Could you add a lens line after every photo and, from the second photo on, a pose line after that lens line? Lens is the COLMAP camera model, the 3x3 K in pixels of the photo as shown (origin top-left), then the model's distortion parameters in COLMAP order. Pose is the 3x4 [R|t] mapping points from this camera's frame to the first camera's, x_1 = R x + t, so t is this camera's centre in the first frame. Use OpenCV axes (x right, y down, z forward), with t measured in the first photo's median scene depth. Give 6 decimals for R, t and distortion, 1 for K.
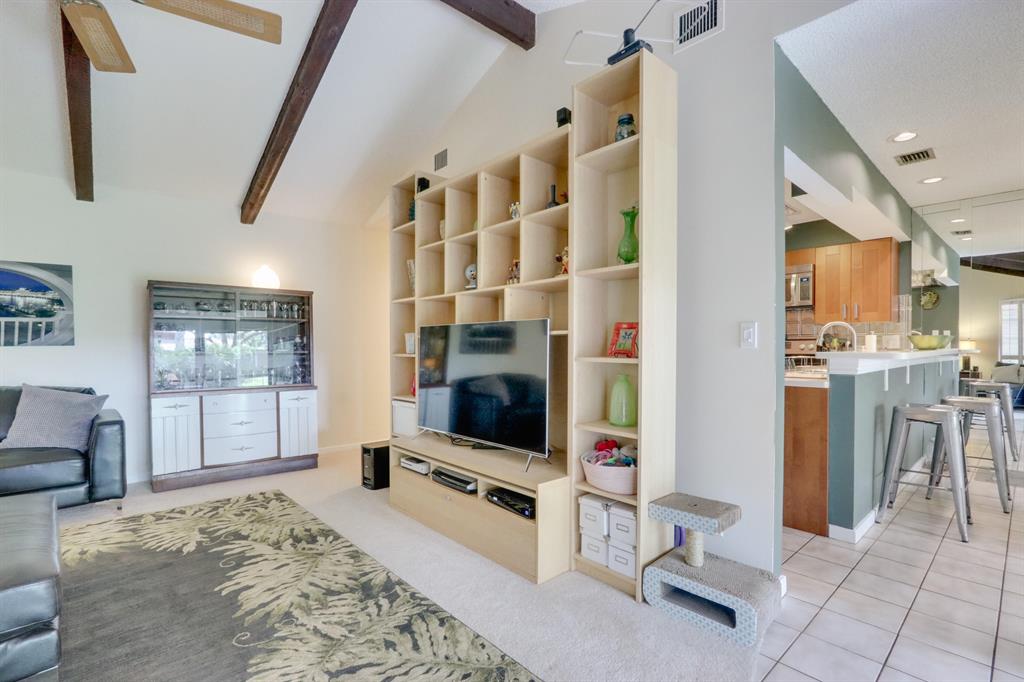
lens RADIAL K [[471.4, 0, 510.1], [0, 471.4, 354.7], [0, 0, 1]] dist [-0.013503, 0.000544]
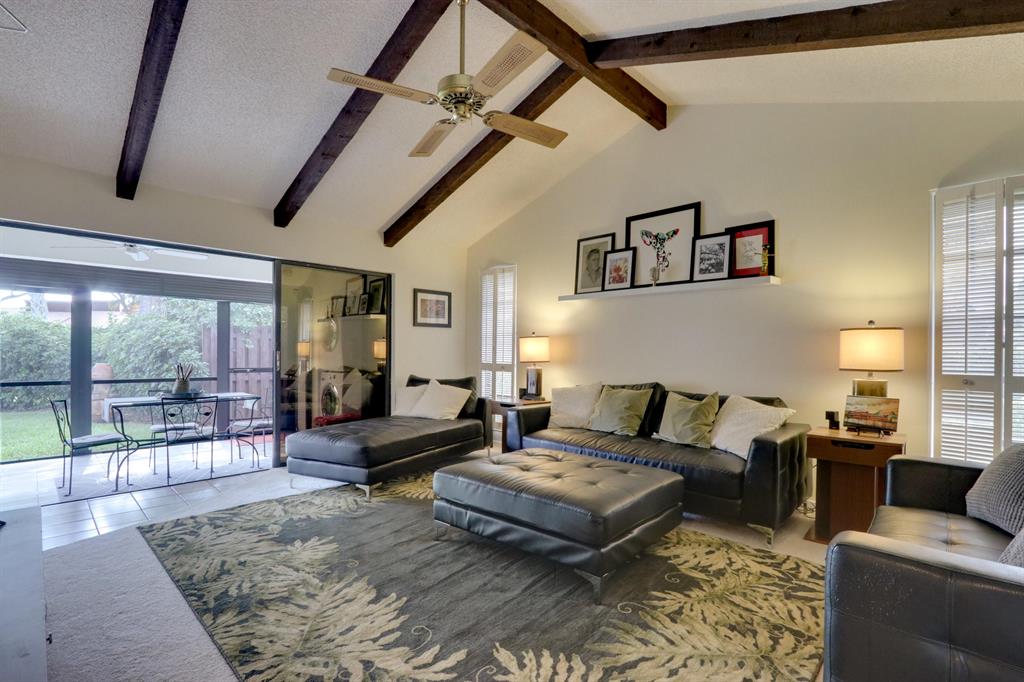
lens RADIAL K [[471.4, 0, 510.1], [0, 471.4, 354.7], [0, 0, 1]] dist [-0.013503, 0.000544]
pose [[-0.997492, -0.003723, -0.070687, -0.625520], [-0.005258, 0.999754, 0.021549, -0.025101], [0.070590, 0.021866, -0.997266, 1.598362]]
